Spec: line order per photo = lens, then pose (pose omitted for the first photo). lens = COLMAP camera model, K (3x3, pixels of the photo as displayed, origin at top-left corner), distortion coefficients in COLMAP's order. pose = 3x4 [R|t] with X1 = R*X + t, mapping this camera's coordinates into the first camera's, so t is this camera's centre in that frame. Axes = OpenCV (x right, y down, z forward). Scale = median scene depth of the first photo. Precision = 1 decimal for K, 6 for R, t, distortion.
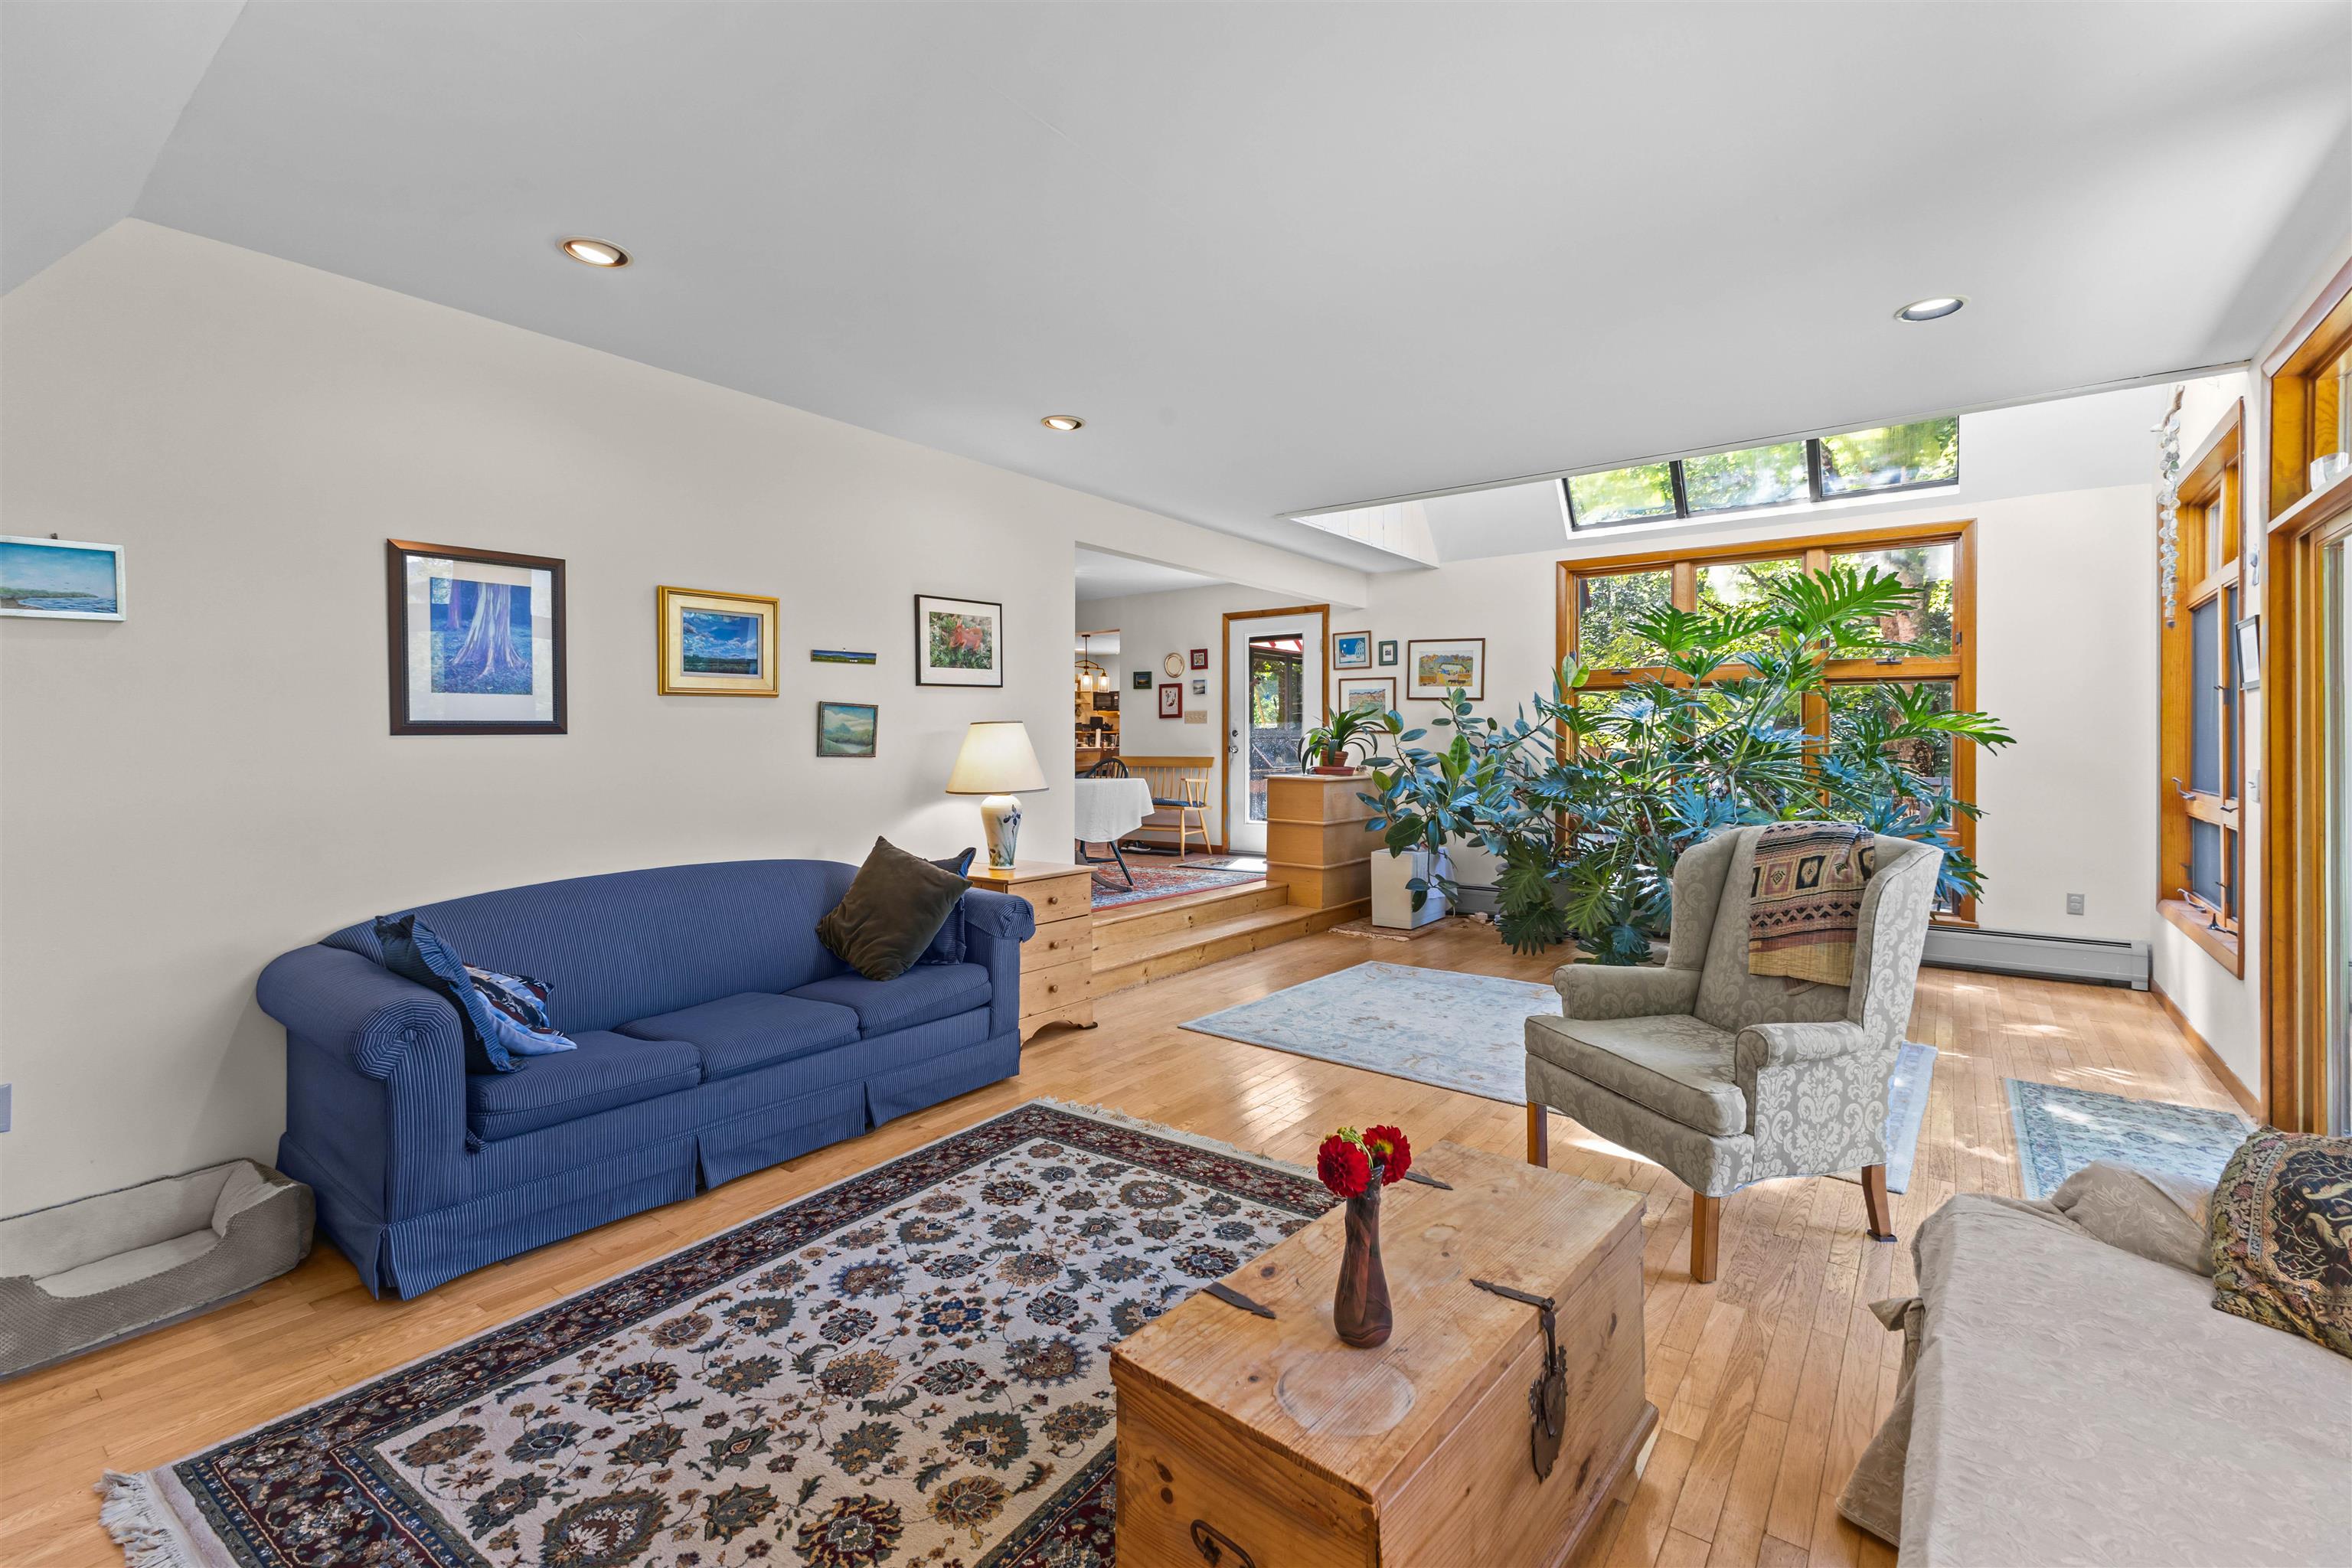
lens RADIAL K [[1036.2, 0, 1172.5], [0, 1036.2, 739.6], [0, 0, 1]] dist [0.010238, -0.000482]
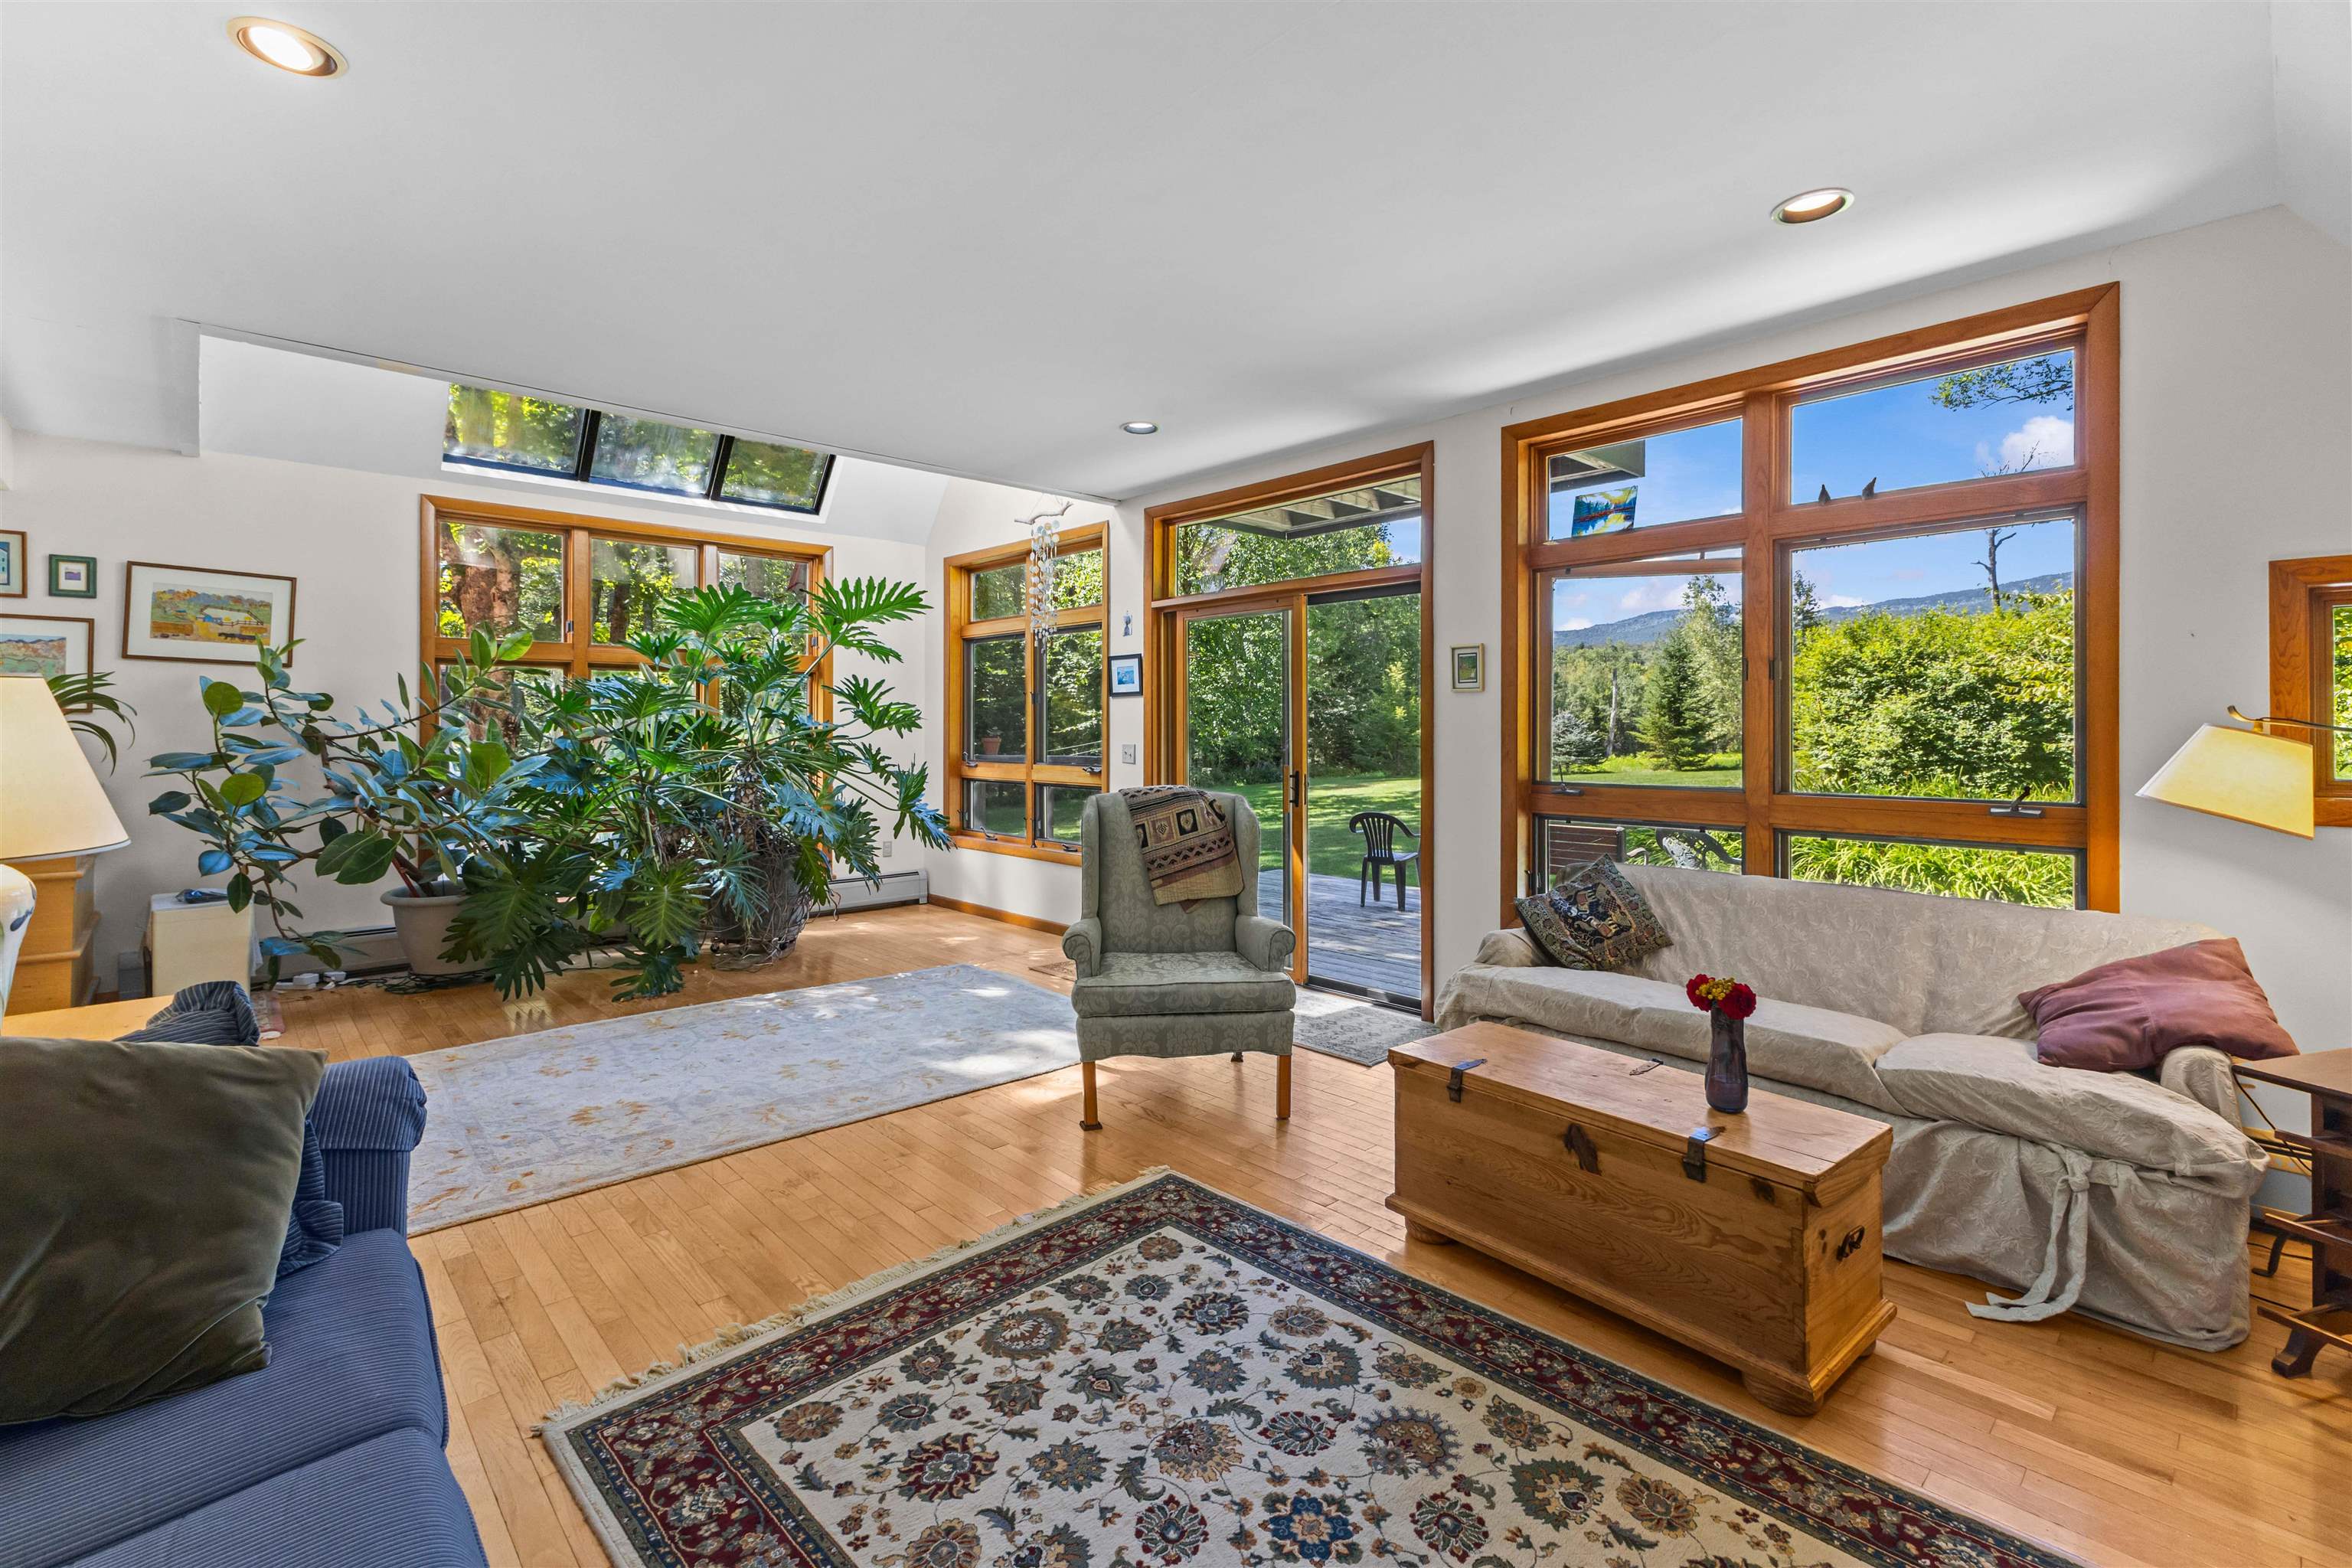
lens RADIAL K [[1039.1, 0, 1186.8], [0, 1039.1, 713.3], [0, 0, 1]] dist [0.012125, 0.000172]
pose [[0.168132, 0.014102, 0.985664, -0.738063], [-0.002851, 0.999900, -0.013820, 0.001948], [-0.985760, -0.000487, 0.168156, 0.750067]]
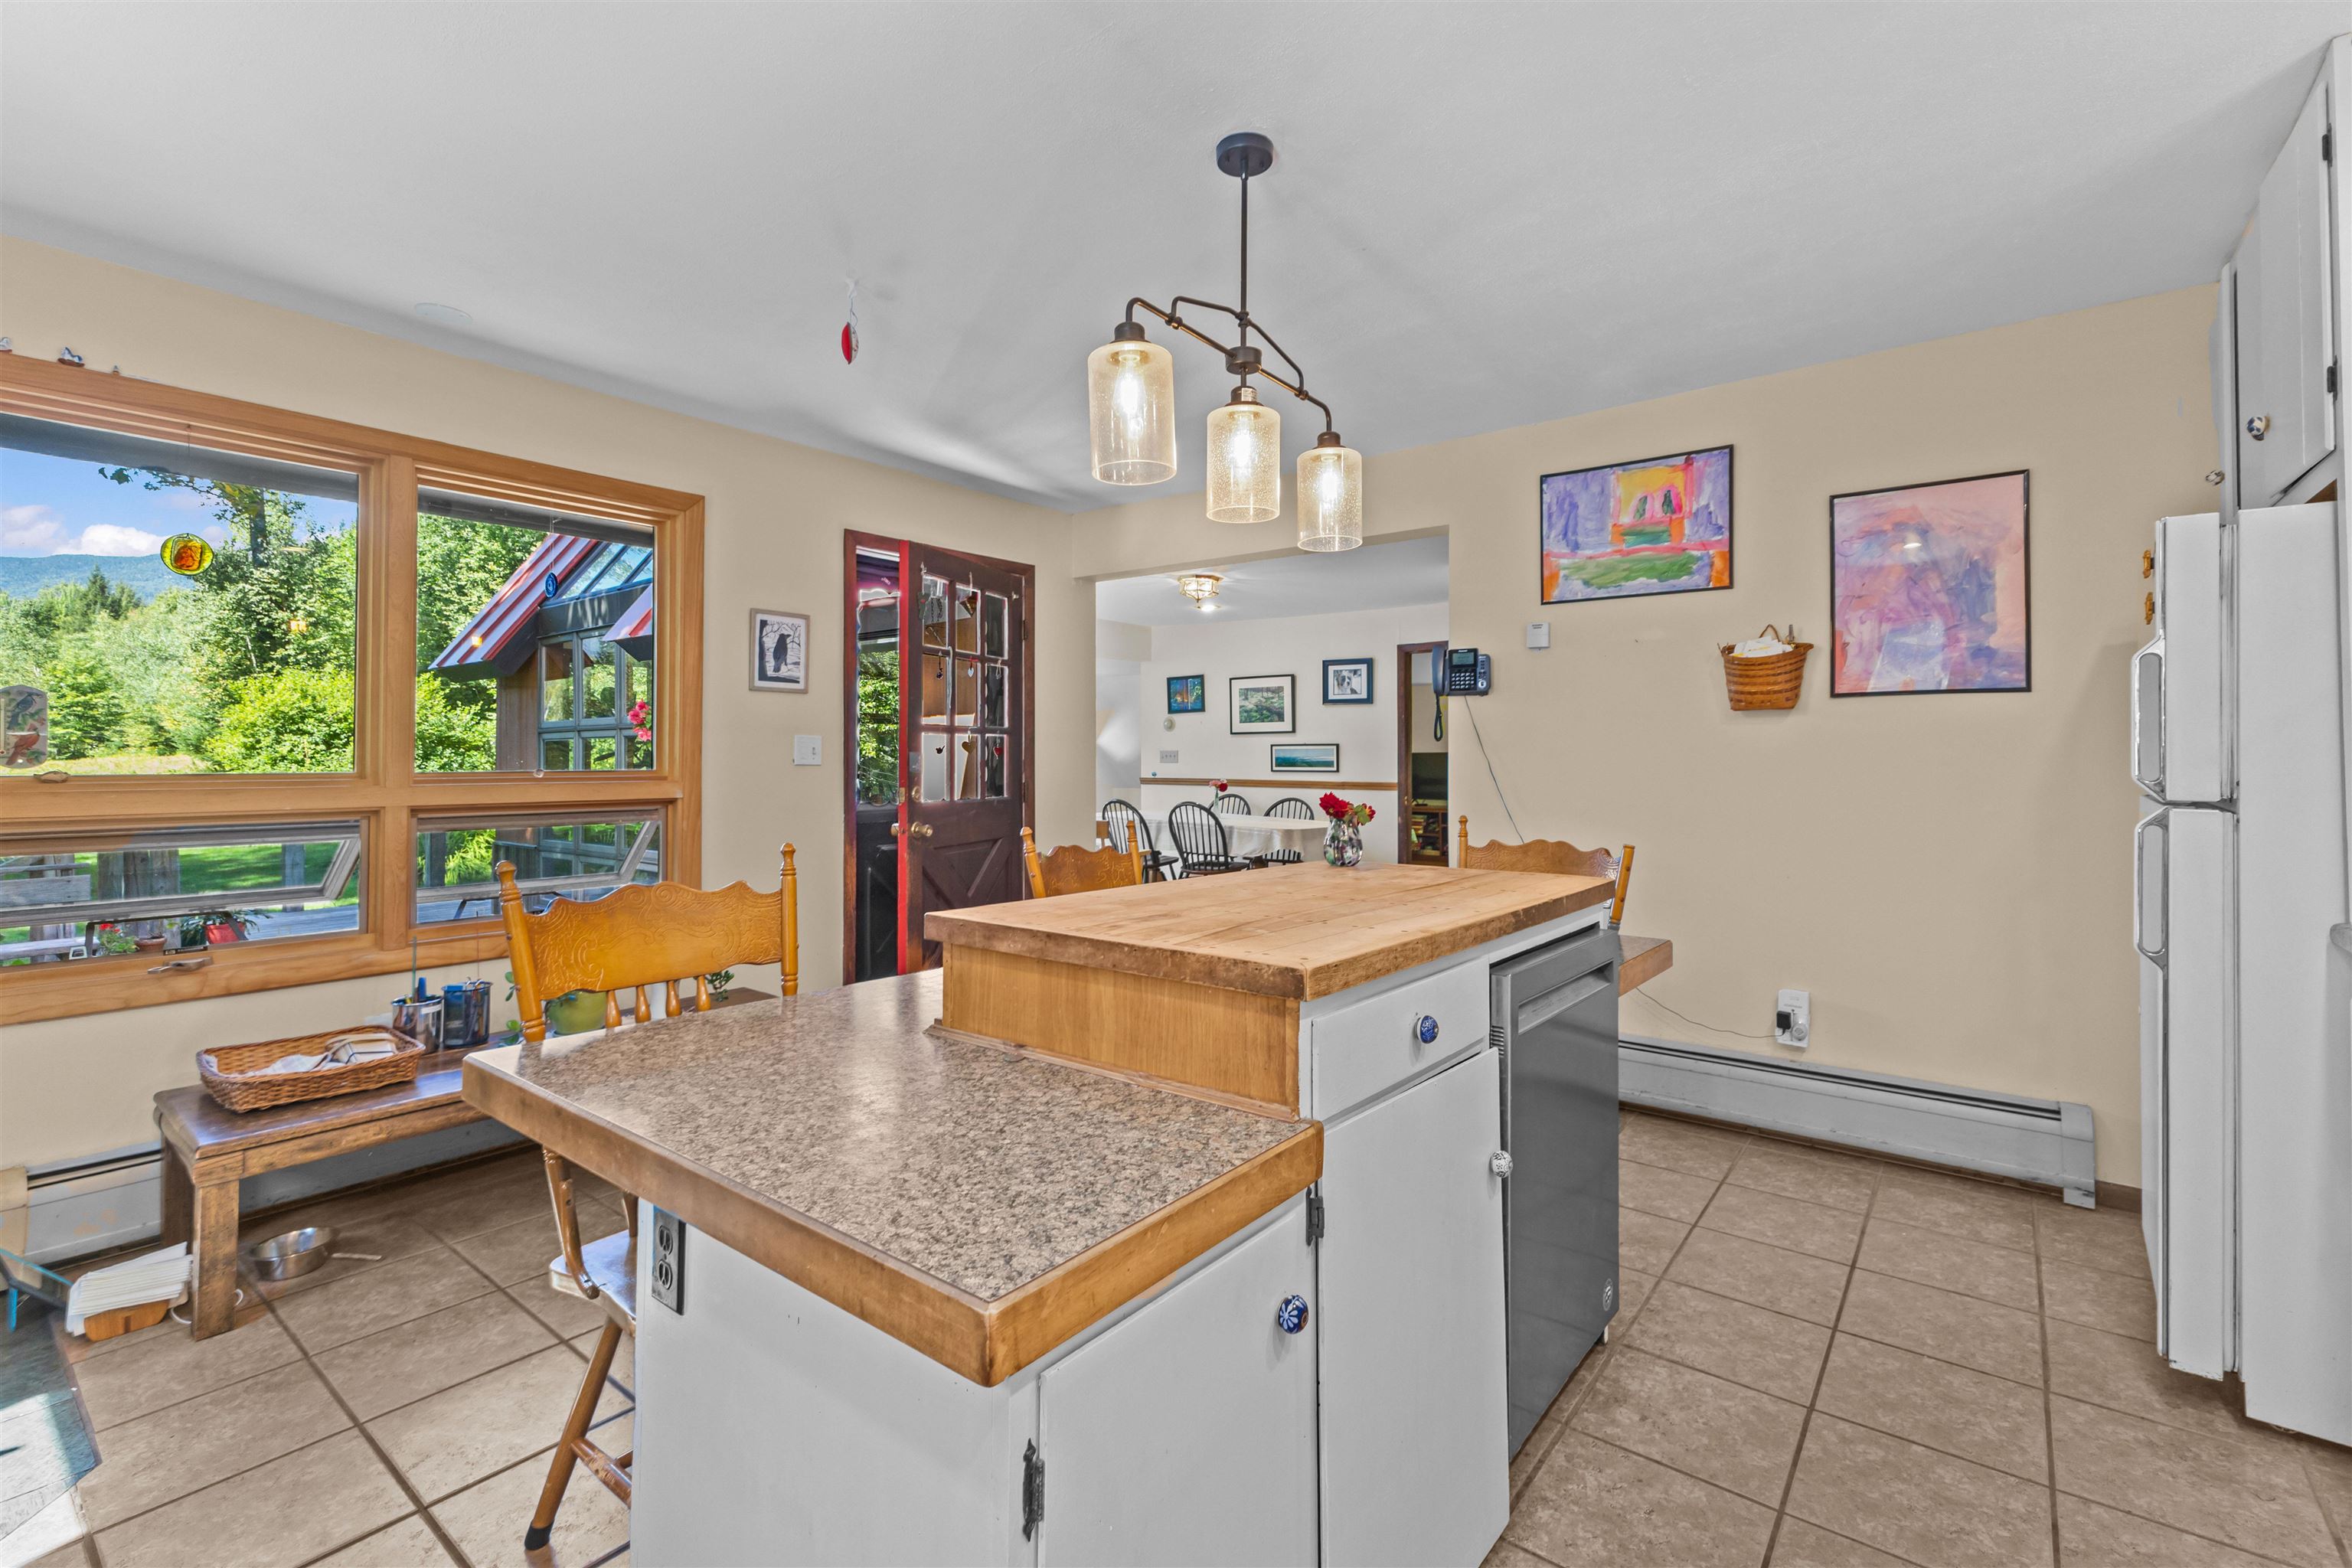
lens RADIAL K [[1036.2, 0, 1172.5], [0, 1036.2, 739.6], [0, 0, 1]] dist [0.010238, -0.000482]
pose [[-0.999855, 0.001851, 0.016927, -0.324111], [0.001510, 0.999796, -0.020160, -0.054905], [-0.016961, -0.020132, -0.999653, 5.018914]]
